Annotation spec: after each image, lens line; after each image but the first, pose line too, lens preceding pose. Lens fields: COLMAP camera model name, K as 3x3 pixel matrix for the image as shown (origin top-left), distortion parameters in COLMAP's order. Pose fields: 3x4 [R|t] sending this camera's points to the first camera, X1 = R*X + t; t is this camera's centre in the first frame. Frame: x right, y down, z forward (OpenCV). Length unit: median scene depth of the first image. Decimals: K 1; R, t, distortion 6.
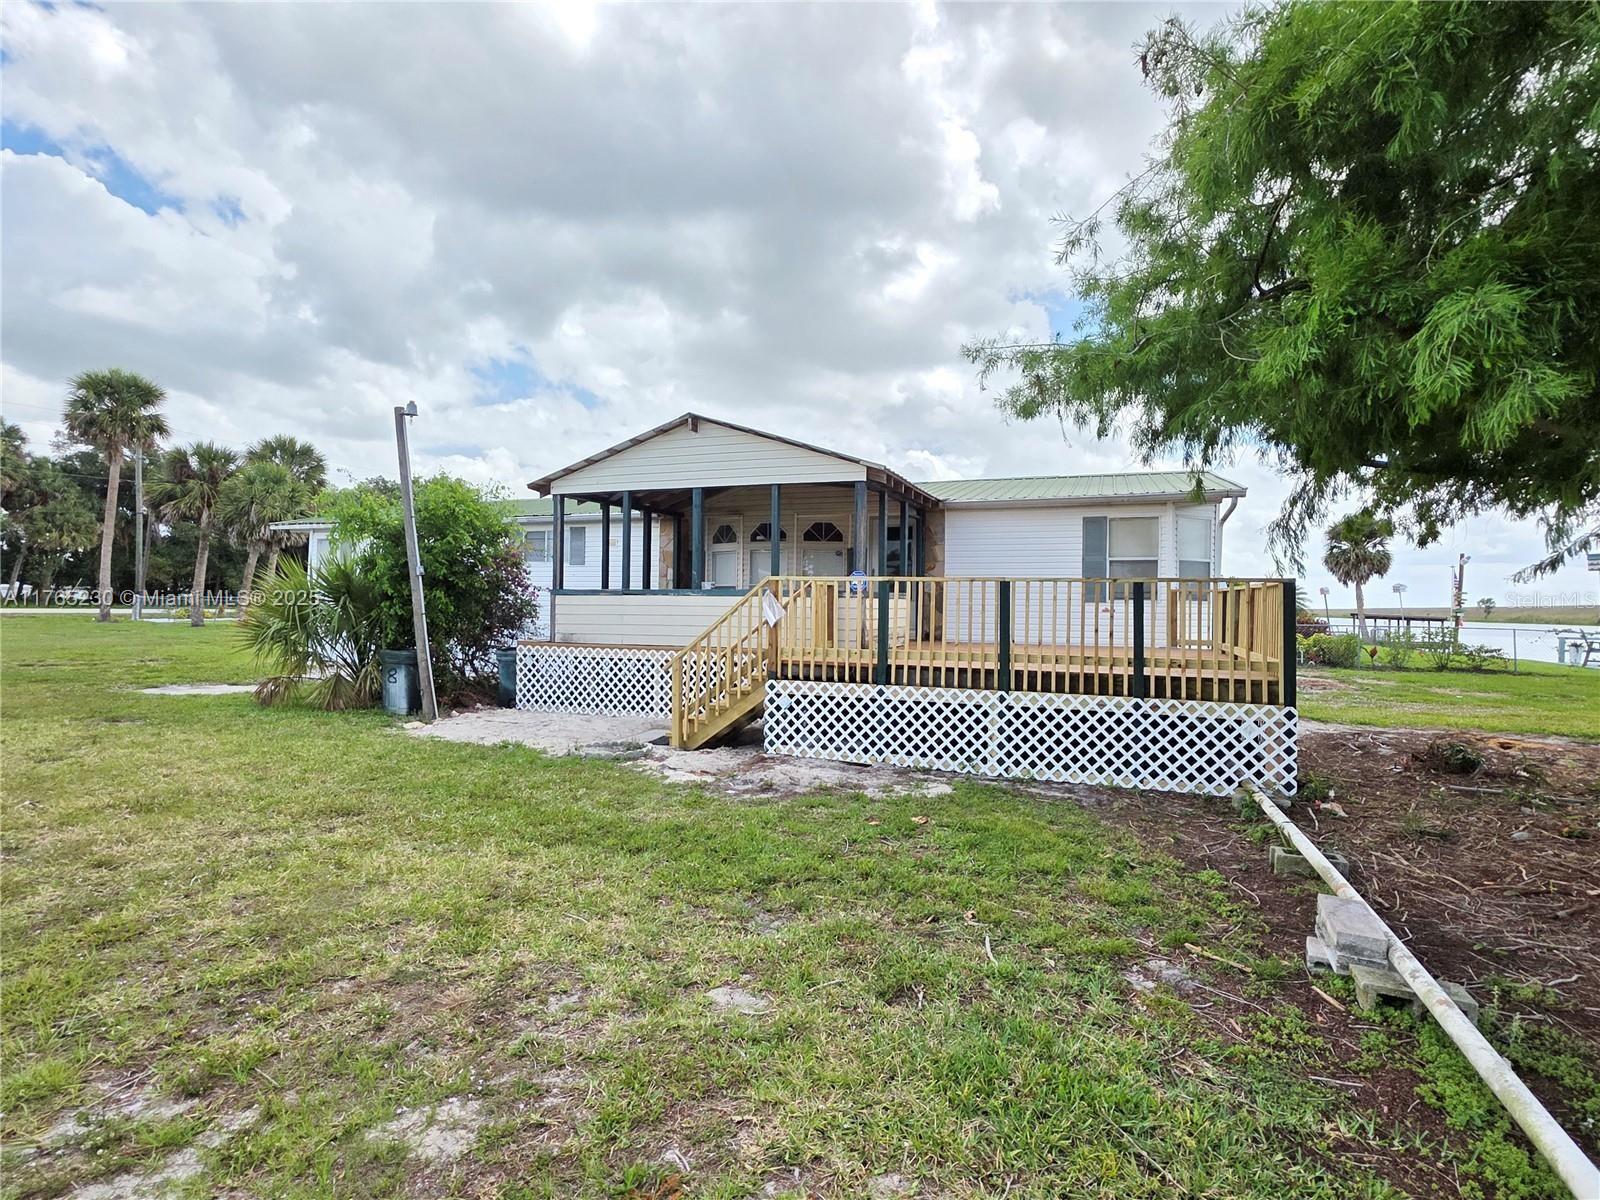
lens RADIAL K [[802.5, 0, 799.8], [0, 802.5, 608.1], [0, 0, 1]] dist [-0.000869, -0.000939]
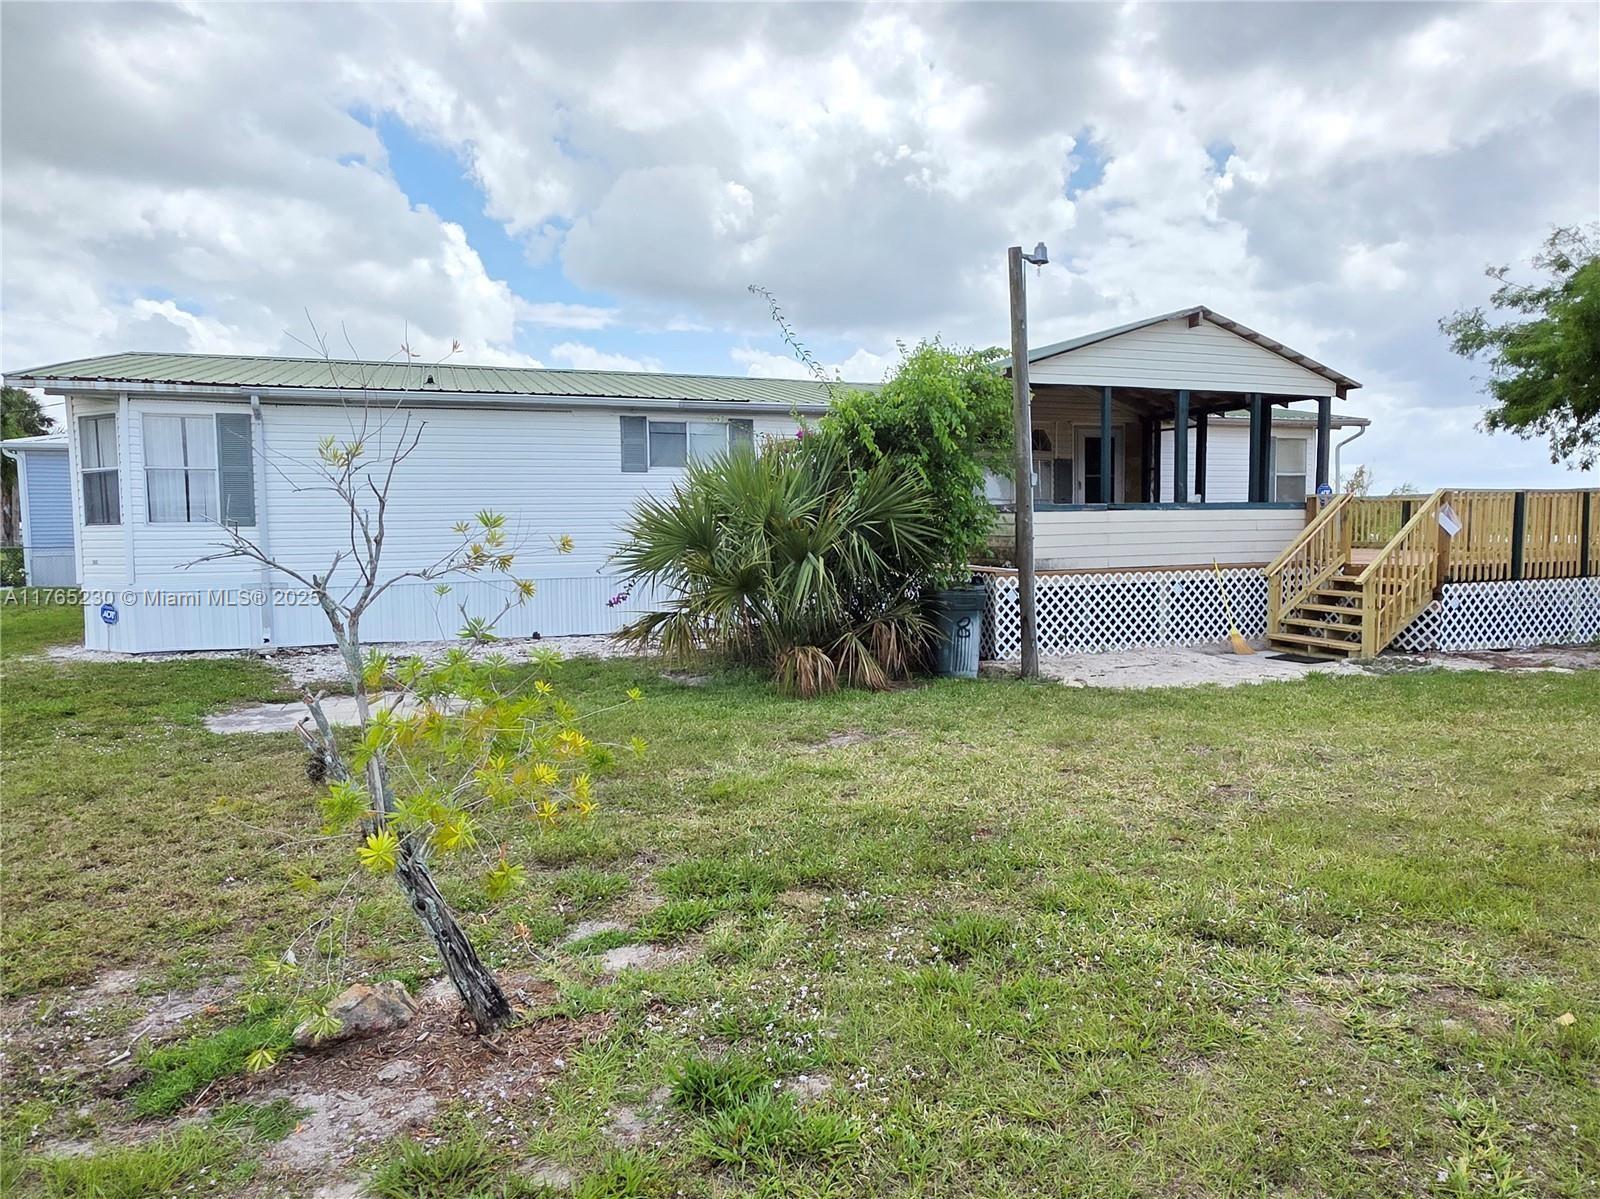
lens RADIAL K [[966.9, 0, 800.0], [0, 966.9, 599.5], [0, 0, 1]] dist [0.004057, 0.000991]
pose [[0.751380, -0.072324, 0.655894, -1.614177], [0.025568, 0.996420, 0.080582, -0.018089], [-0.659374, -0.043778, 0.750540, 0.618248]]
